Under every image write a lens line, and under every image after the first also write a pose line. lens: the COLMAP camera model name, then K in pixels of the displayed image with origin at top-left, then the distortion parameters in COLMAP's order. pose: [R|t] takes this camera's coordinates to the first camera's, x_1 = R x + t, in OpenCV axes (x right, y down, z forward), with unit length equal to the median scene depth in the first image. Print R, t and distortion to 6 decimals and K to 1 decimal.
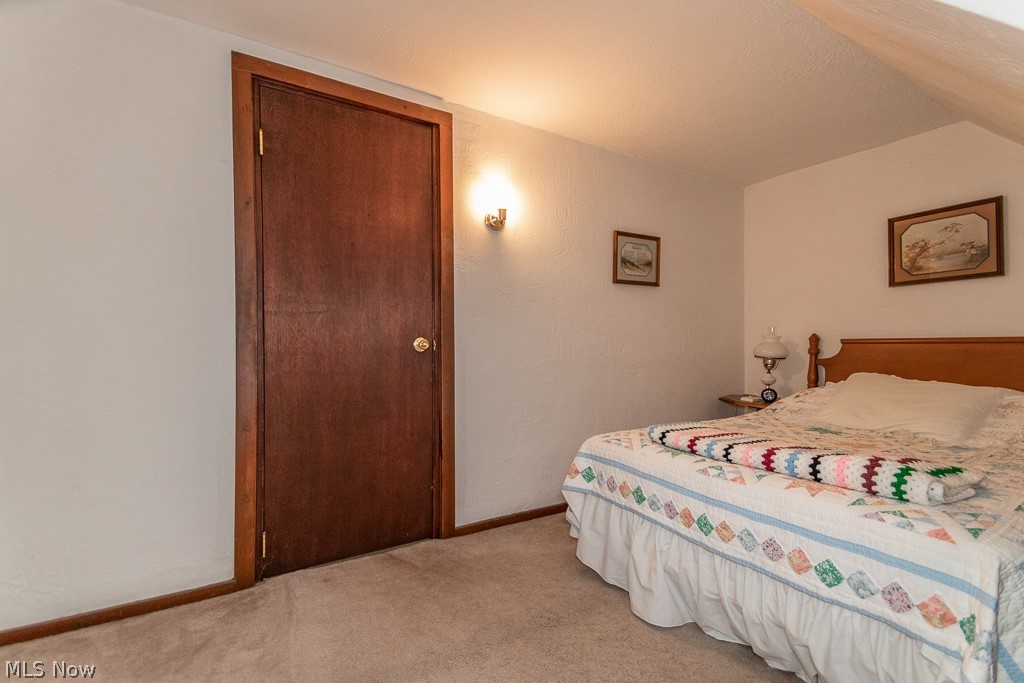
lens RADIAL K [[480.0, 0, 508.4], [0, 480.0, 343.7], [0, 0, 1]] dist [0.038703, -0.002851]
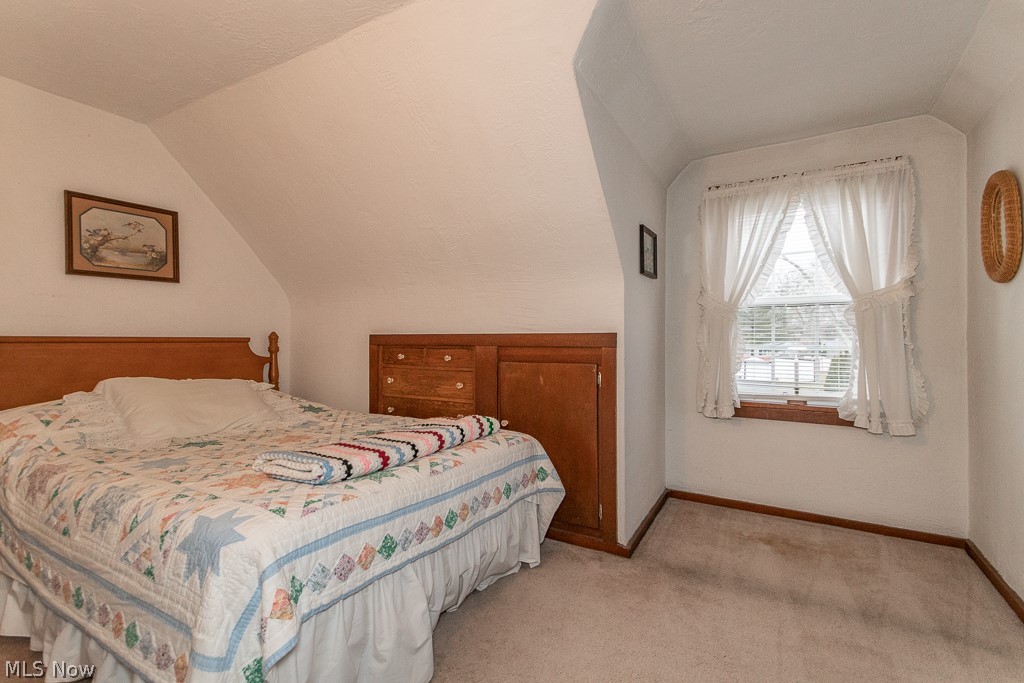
lens RADIAL K [[480.0, 0, 506.9], [0, 480.0, 340.2], [0, 0, 1]] dist [0.038703, -0.002851]
pose [[-0.473900, 0.004882, 0.880565, -0.328352], [0.003460, 0.999987, -0.003681, 0.000849], [-0.880572, 0.001303, -0.473911, 0.831251]]
